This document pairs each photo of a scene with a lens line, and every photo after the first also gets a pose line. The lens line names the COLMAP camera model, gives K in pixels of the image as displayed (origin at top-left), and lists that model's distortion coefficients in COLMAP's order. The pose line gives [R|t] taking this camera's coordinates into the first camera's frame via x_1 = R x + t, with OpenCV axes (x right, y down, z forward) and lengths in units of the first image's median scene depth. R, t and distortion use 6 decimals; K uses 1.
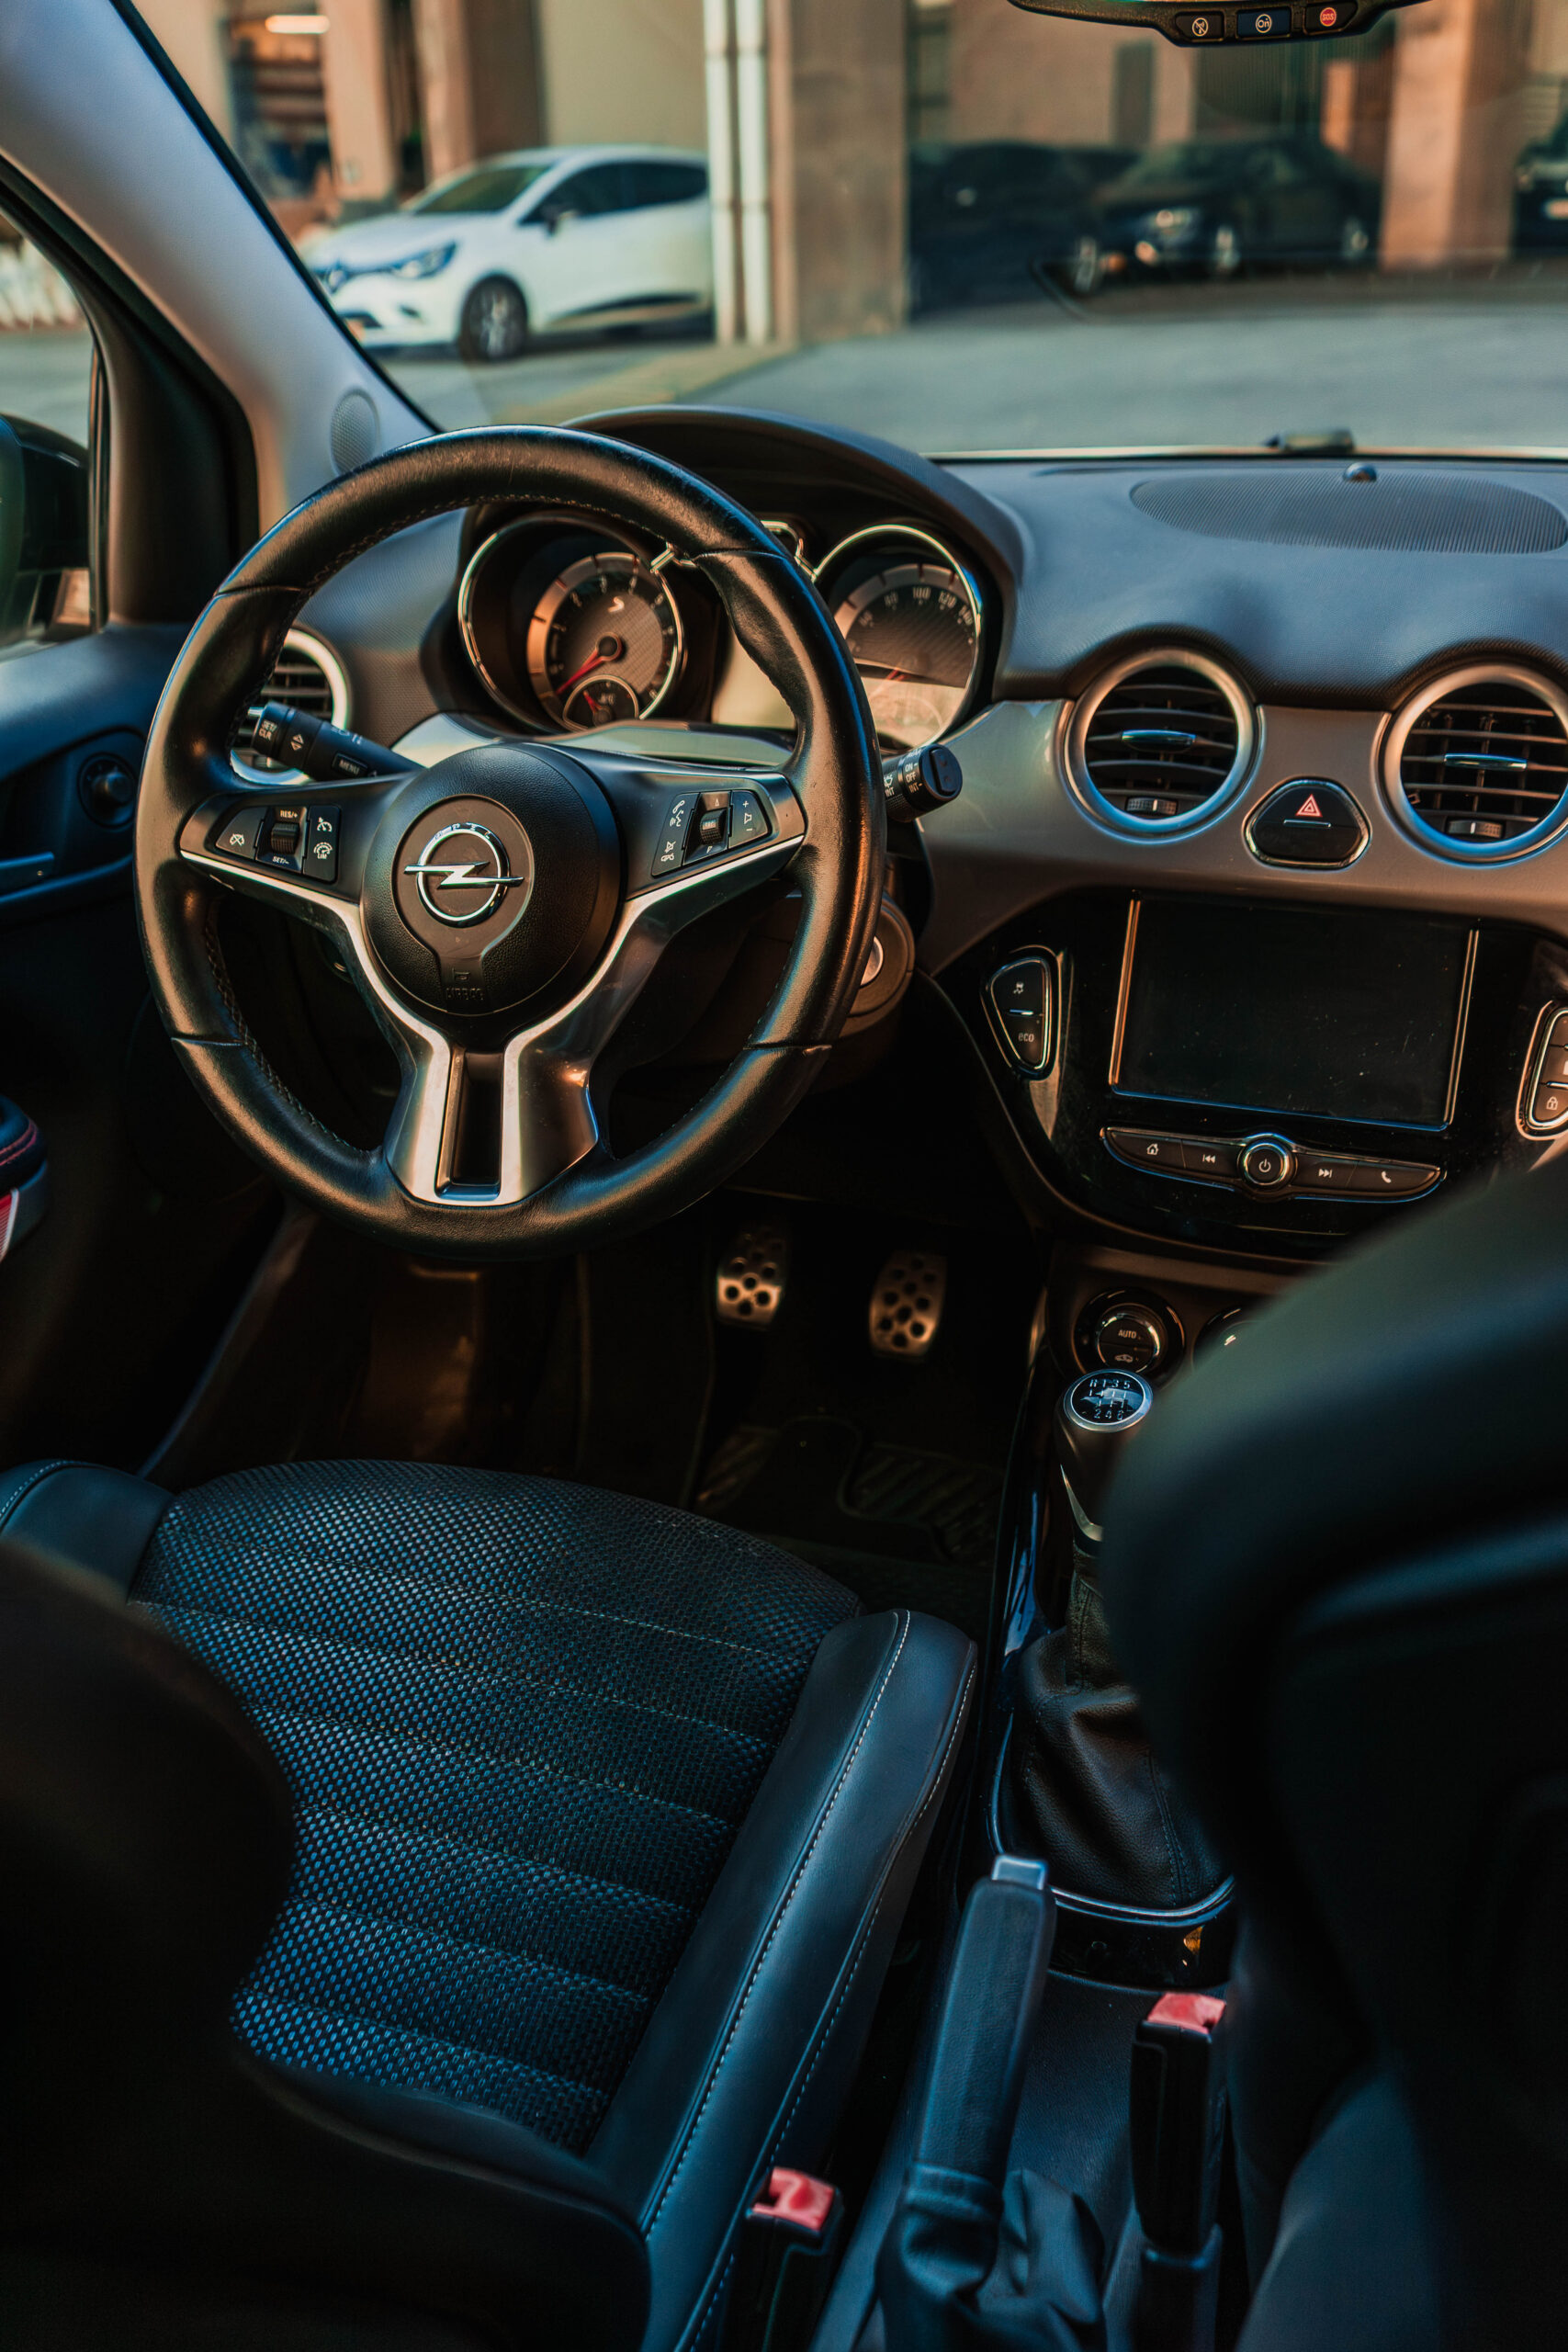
lens RADIAL K [[2196.1, 0, 784.0], [0, 2196.1, 1176.0], [0, 0, 1]] dist [-0.005084, 0.007825]
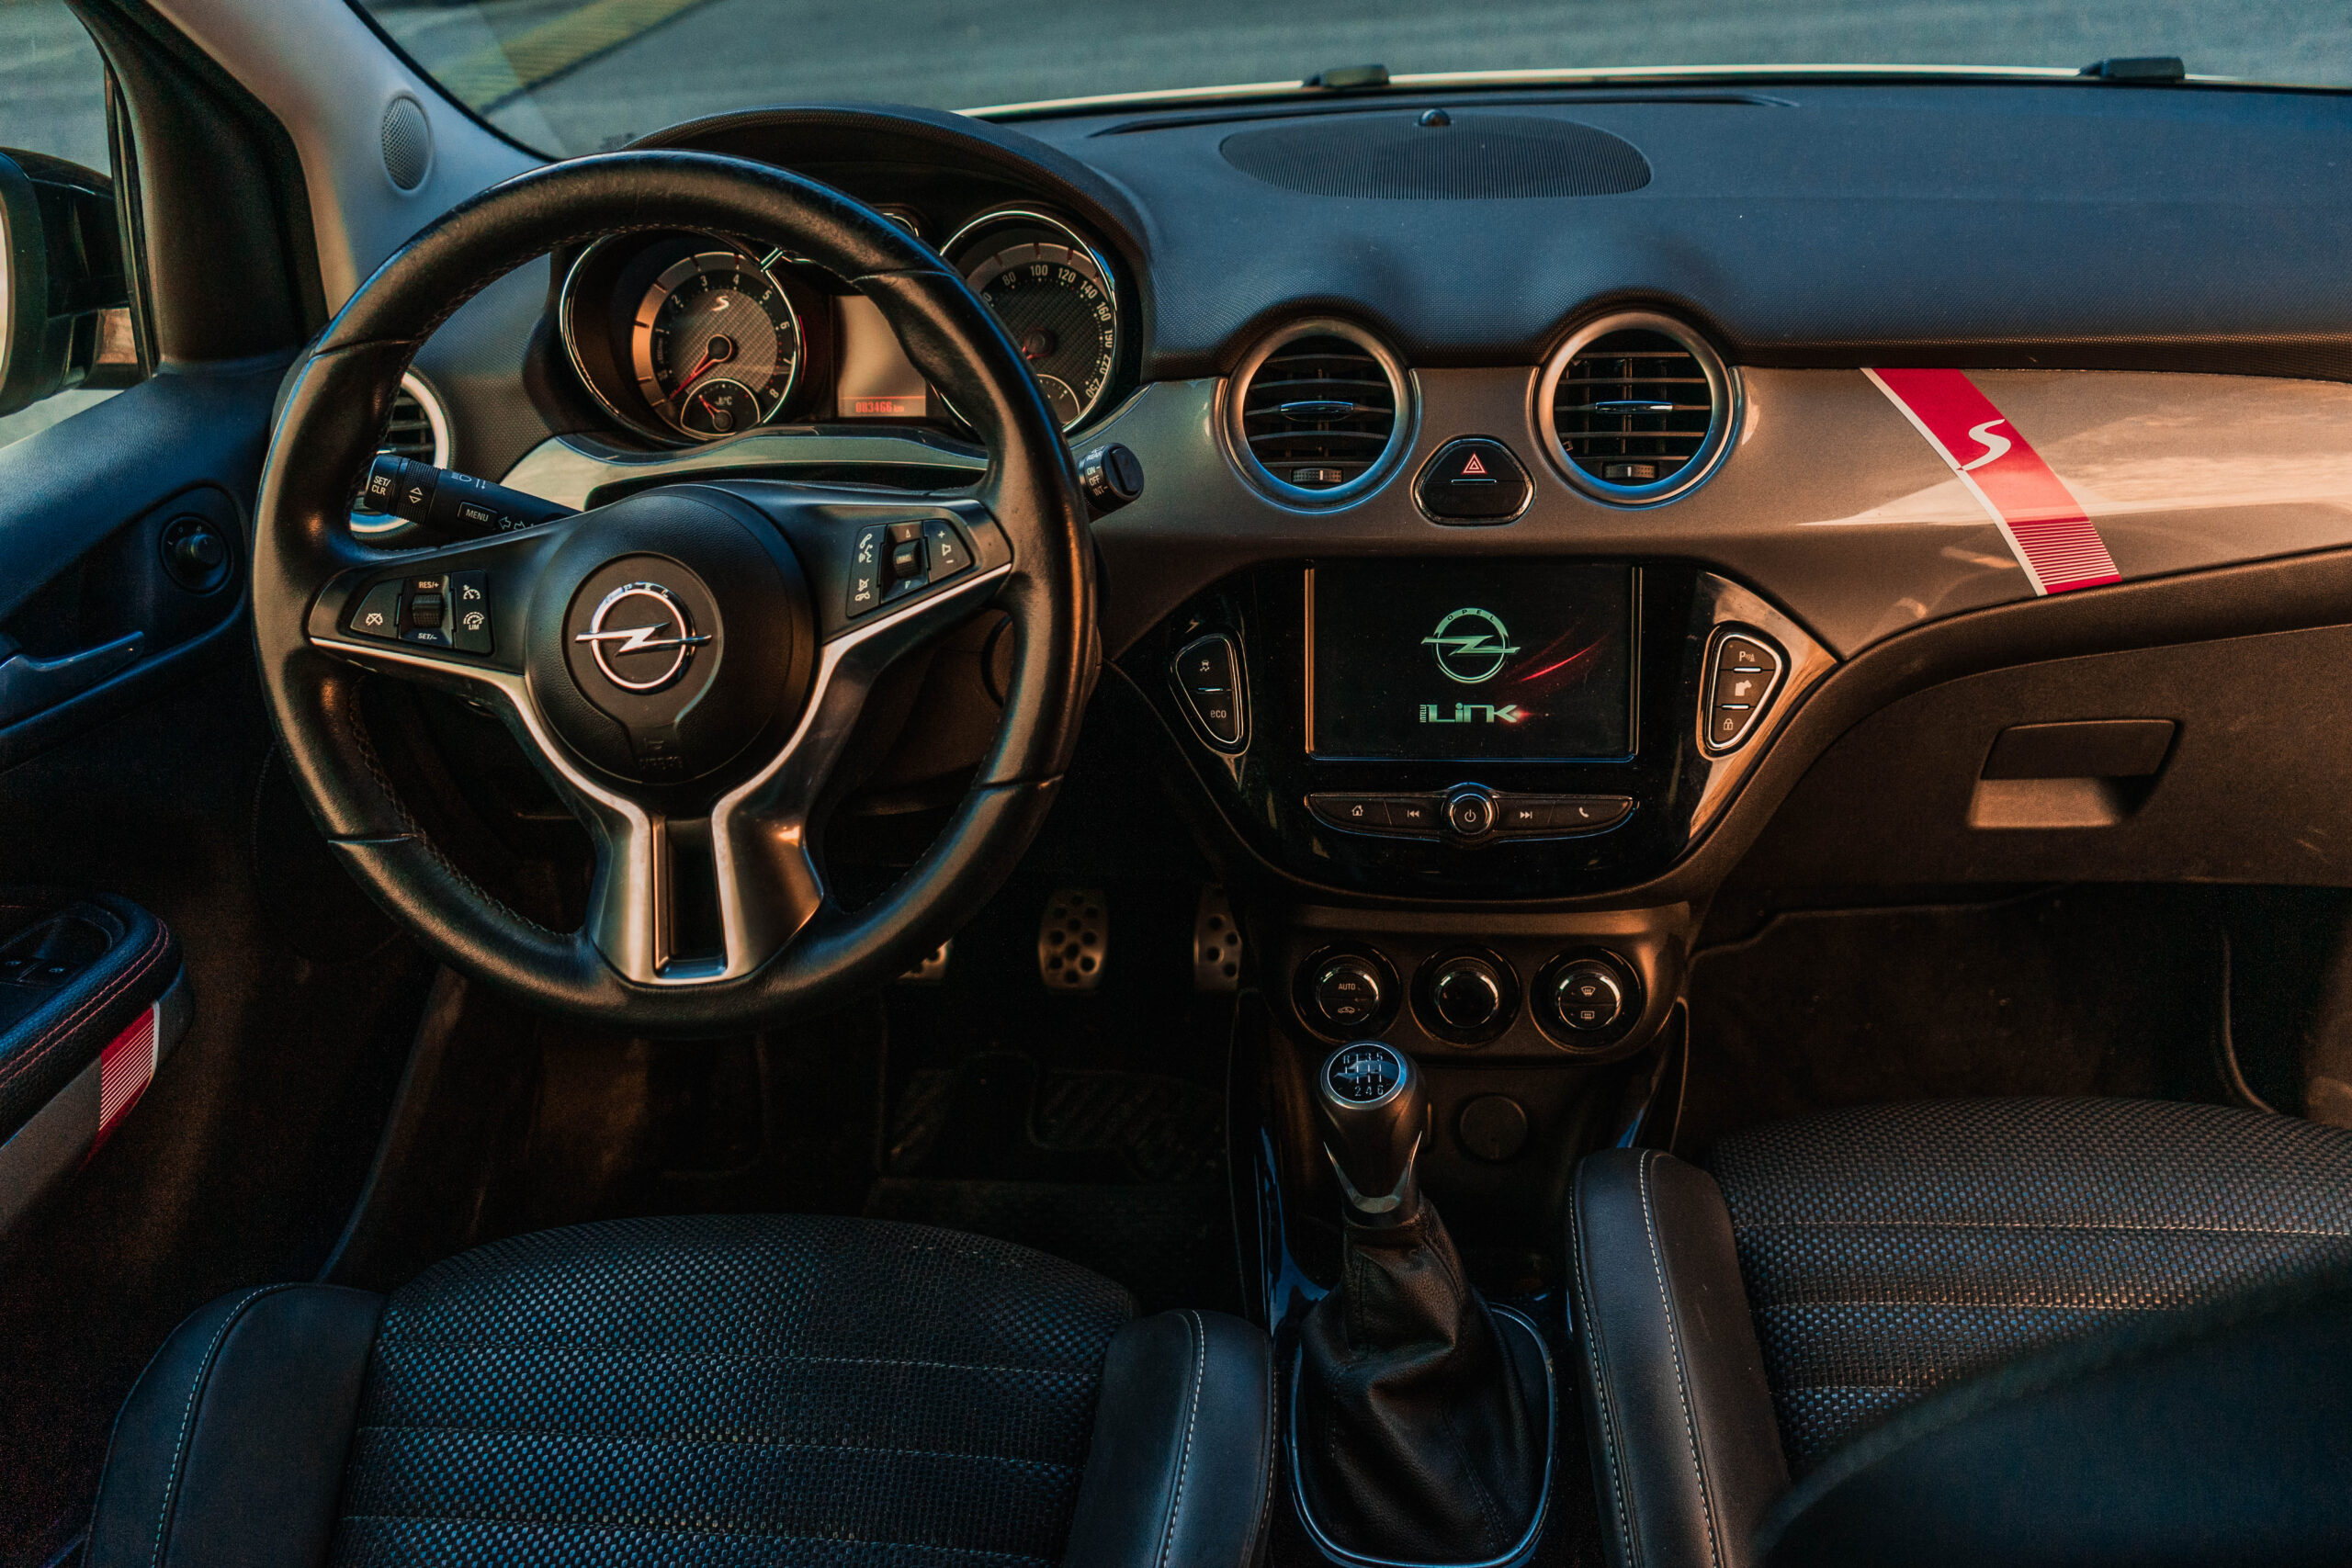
lens RADIAL K [[1959.4, 0, 1211.5], [0, 1959.4, 773.8], [0, 0, 1]] dist [-0.014614, -0.004608]
pose [[0.972273, -0.130767, 0.193869, -0.074545], [0.123836, 0.991165, 0.047505, -0.083509], [-0.198368, -0.022180, 0.979877, 0.126366]]
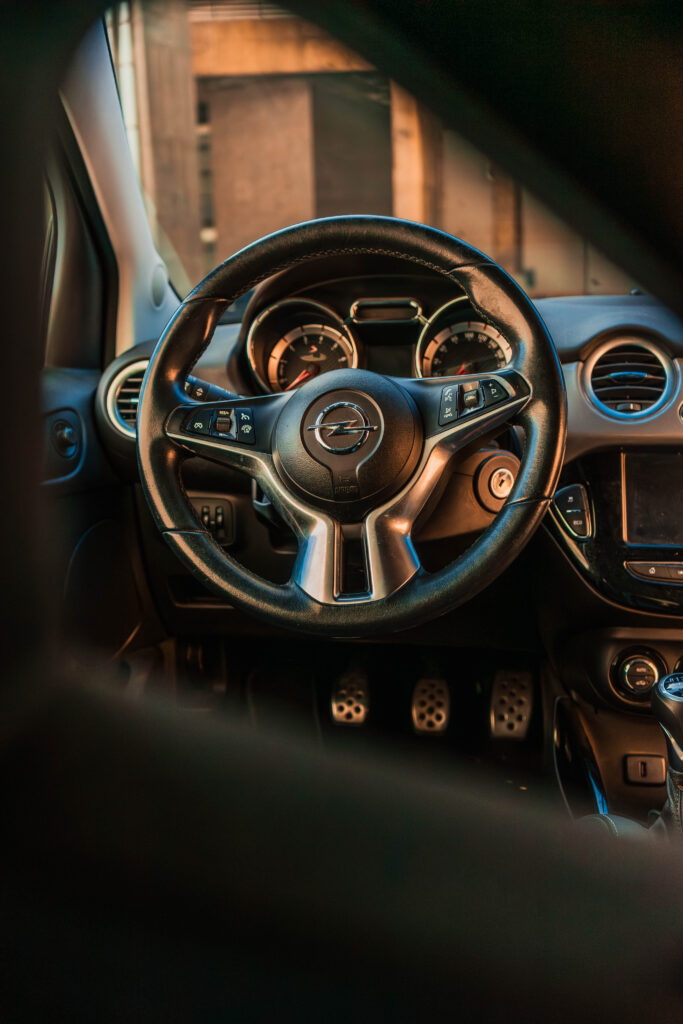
lens RADIAL K [[956.2, 0, 341.5], [0, 956.2, 512.0], [0, 0, 1]] dist [-0.005084, 0.007825]
pose [[0.977066, -0.039453, 0.209249, -0.300043], [0.085872, 0.972240, -0.217658, 0.104706], [-0.194853, 0.230635, 0.953331, 0.216420]]
